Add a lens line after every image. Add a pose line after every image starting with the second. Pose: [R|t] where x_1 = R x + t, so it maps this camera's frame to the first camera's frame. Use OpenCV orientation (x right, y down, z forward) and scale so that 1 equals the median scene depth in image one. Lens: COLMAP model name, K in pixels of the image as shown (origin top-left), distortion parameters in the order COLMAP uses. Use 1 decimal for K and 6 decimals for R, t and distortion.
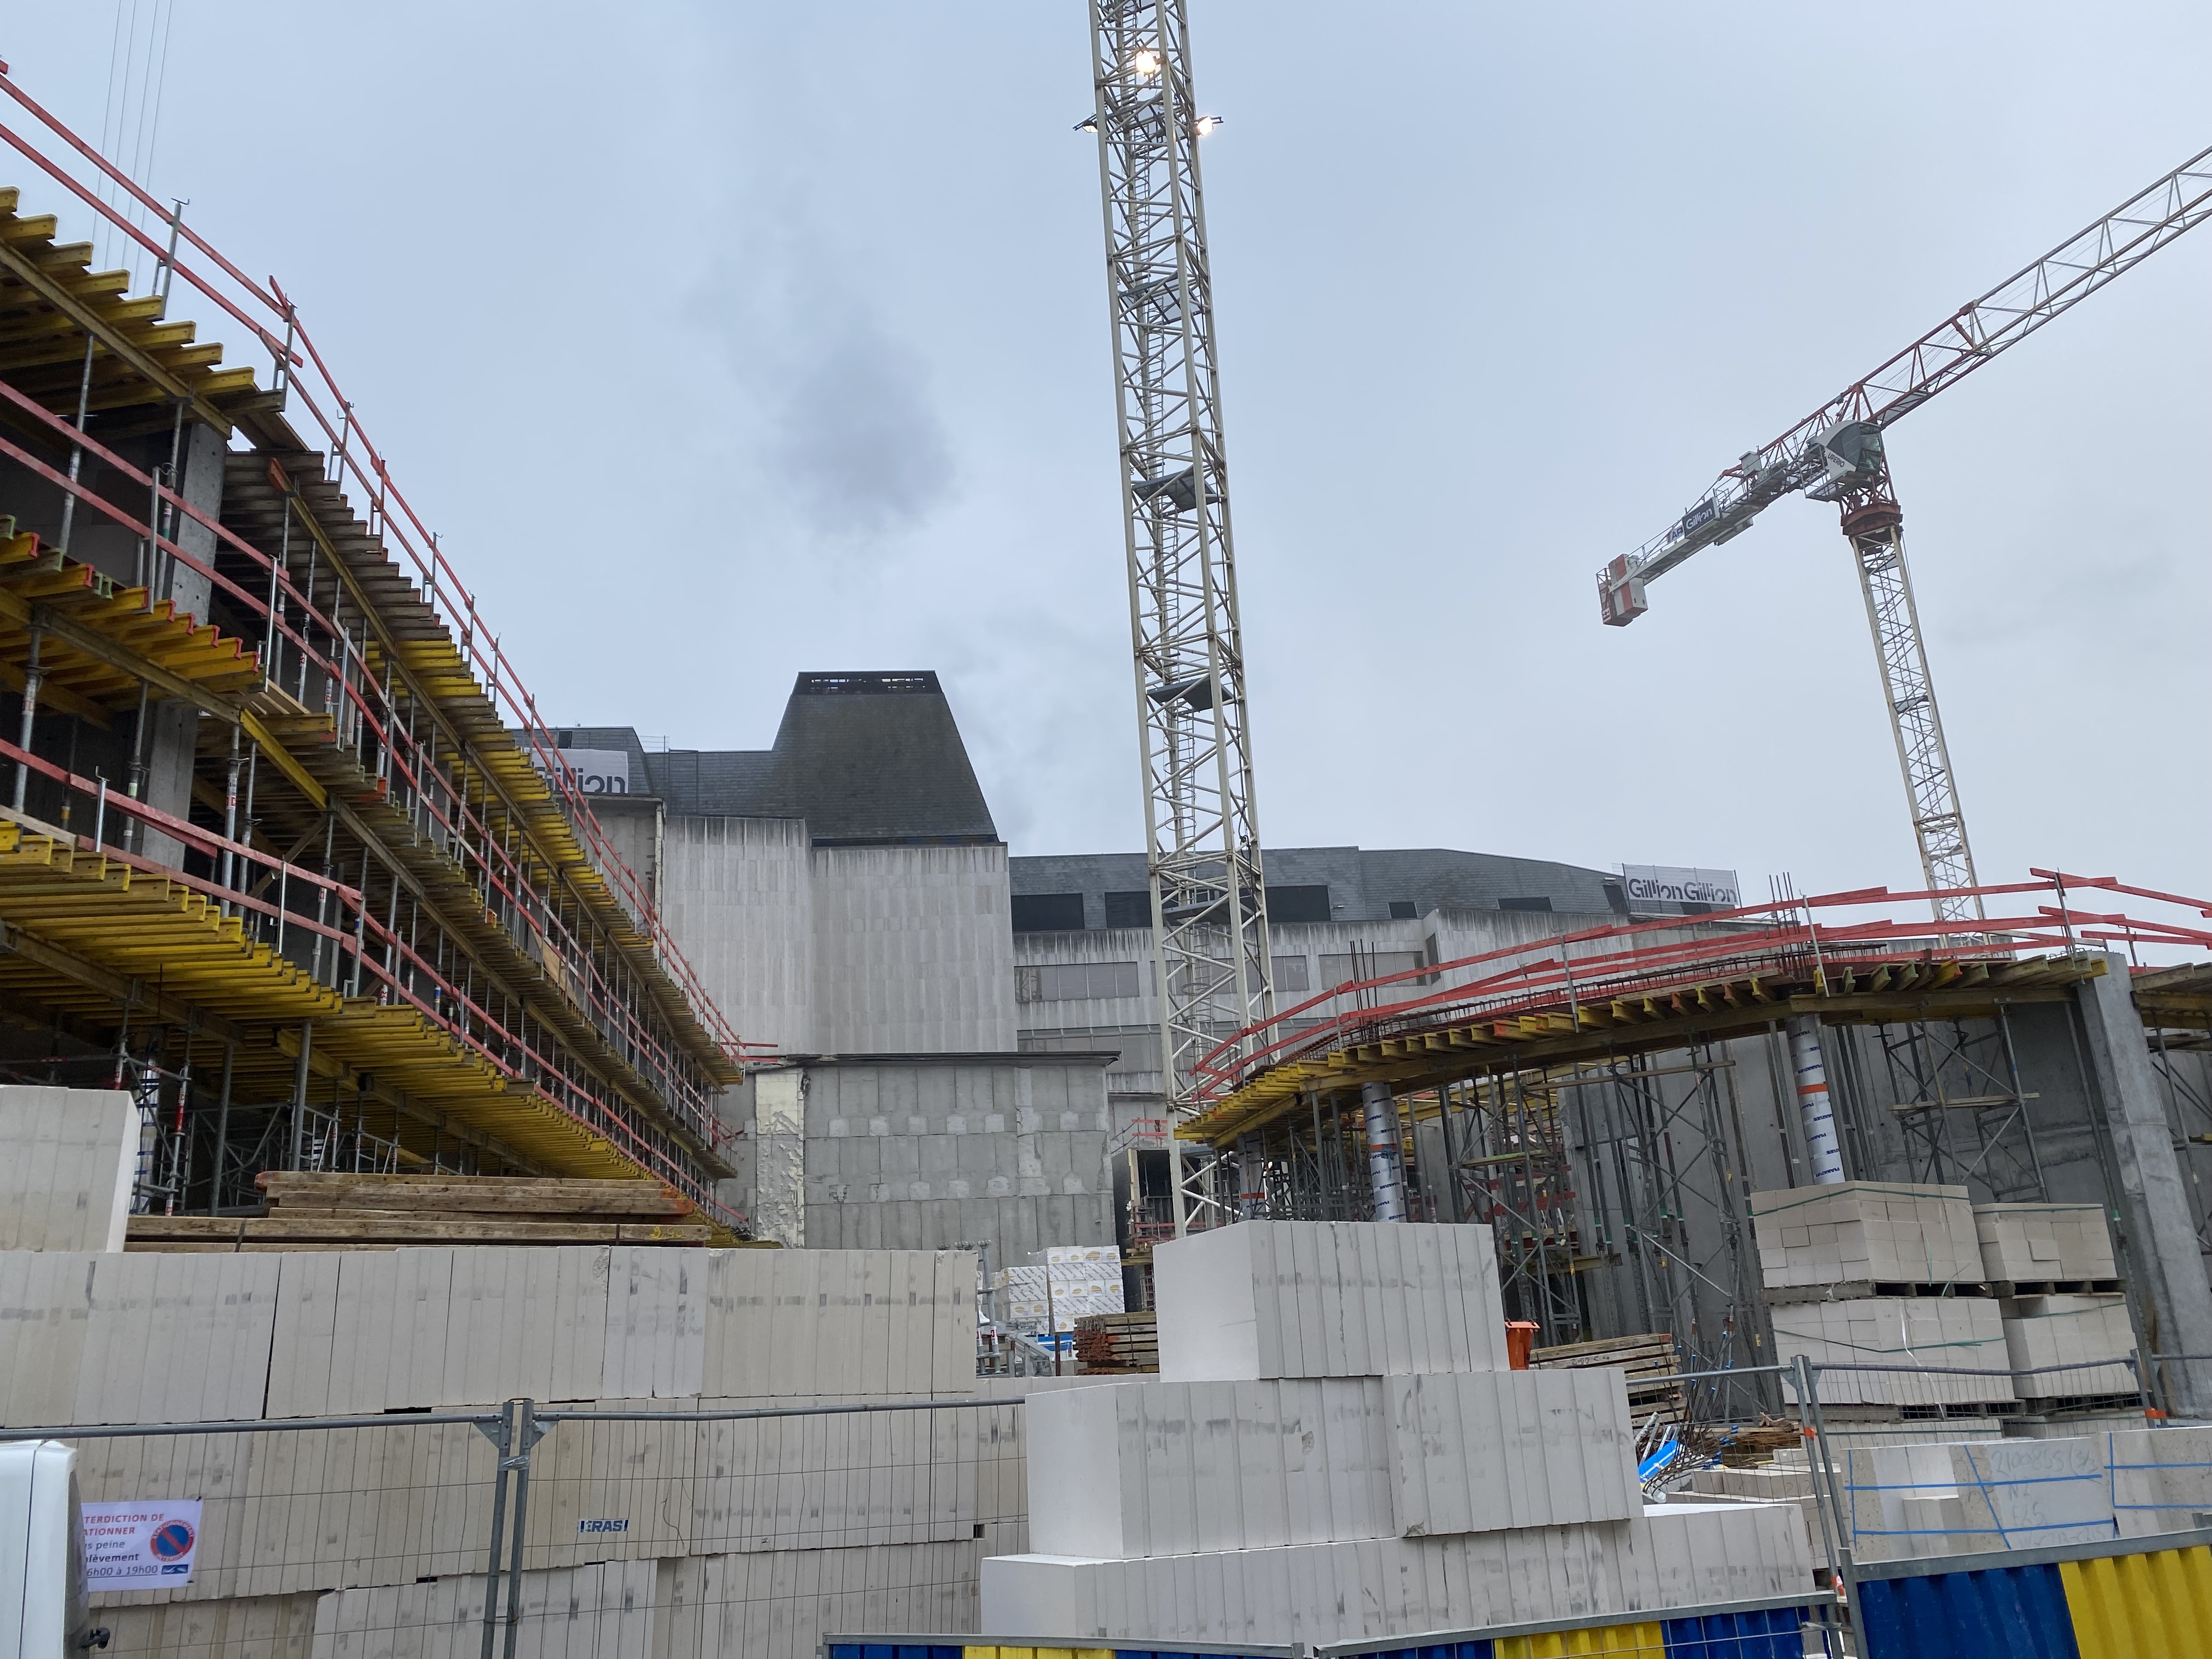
lens RADIAL K [[1683.8, 0, 1103.6], [0, 1683.8, 838.7], [0, 0, 1]] dist [0.057428, -0.077647]
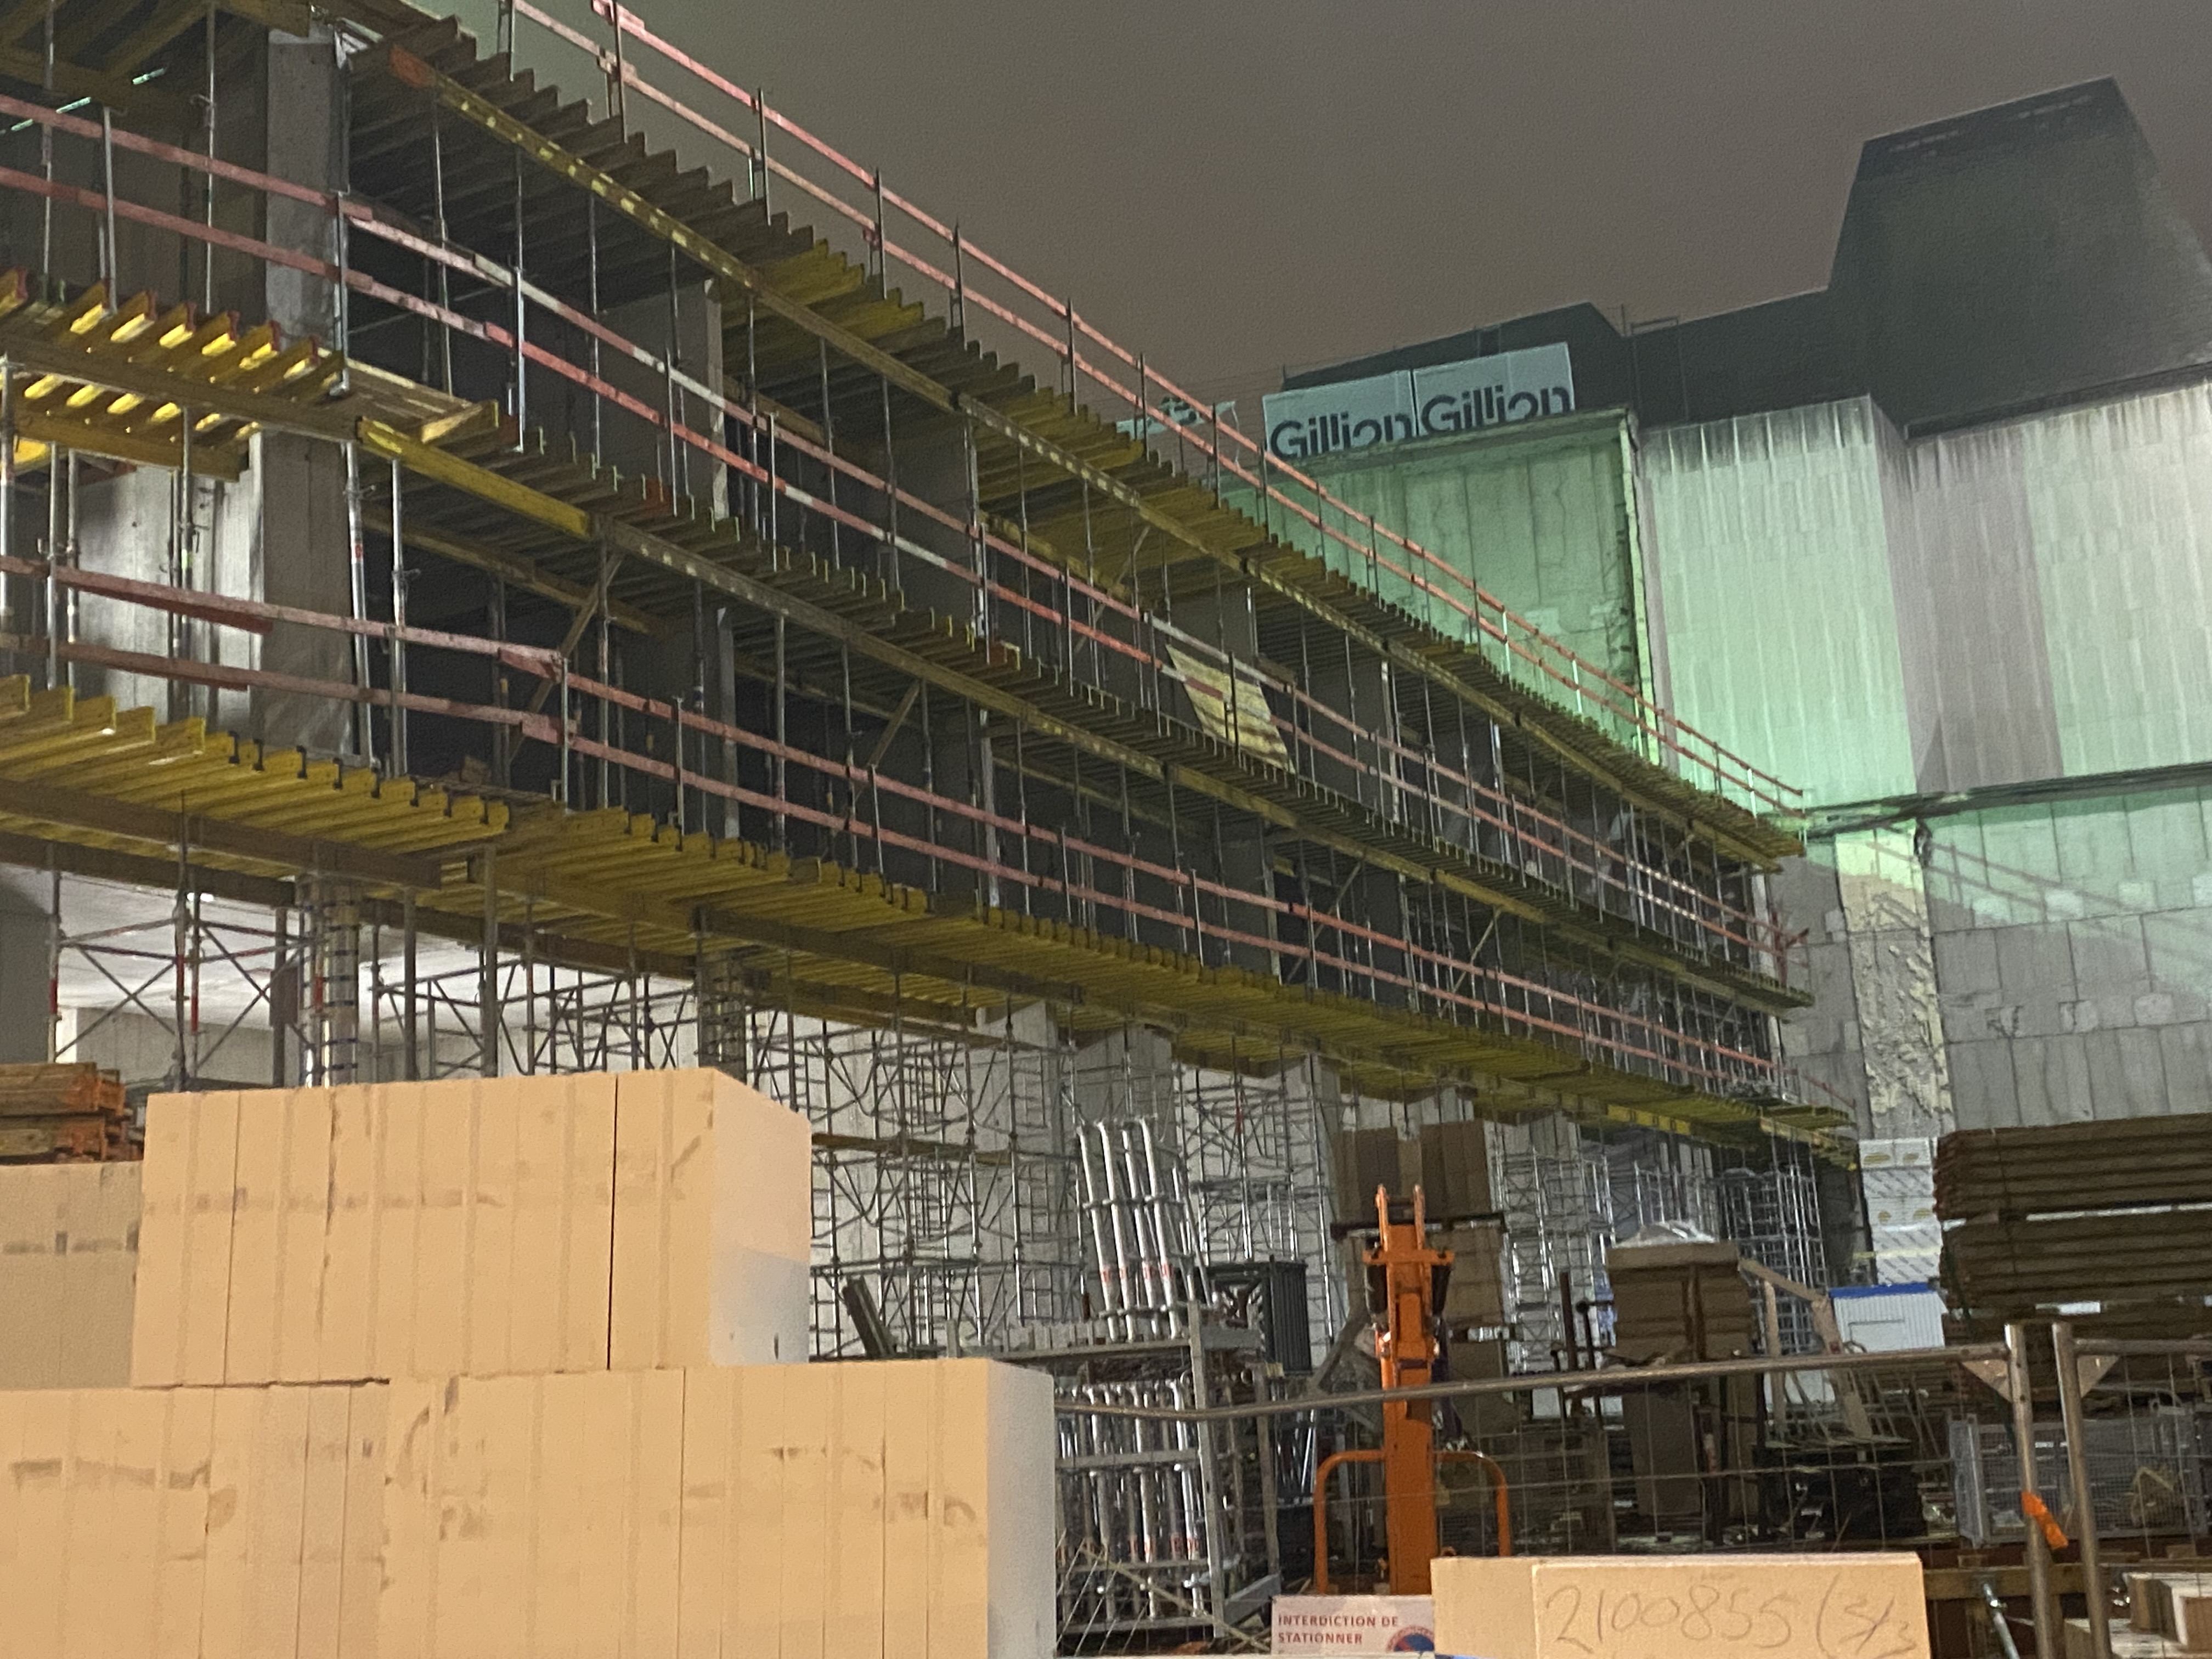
lens RADIAL K [[2679.6, 0, 1103.7], [0, 2679.6, 838.7], [0, 0, 1]] dist [0.062590, 0.000000]
pose [[0.820671, -0.099650, -0.562645, 0.183657], [0.173527, 0.981635, 0.079248, 0.030474], [0.544415, -0.162670, 0.822892, 0.110964]]
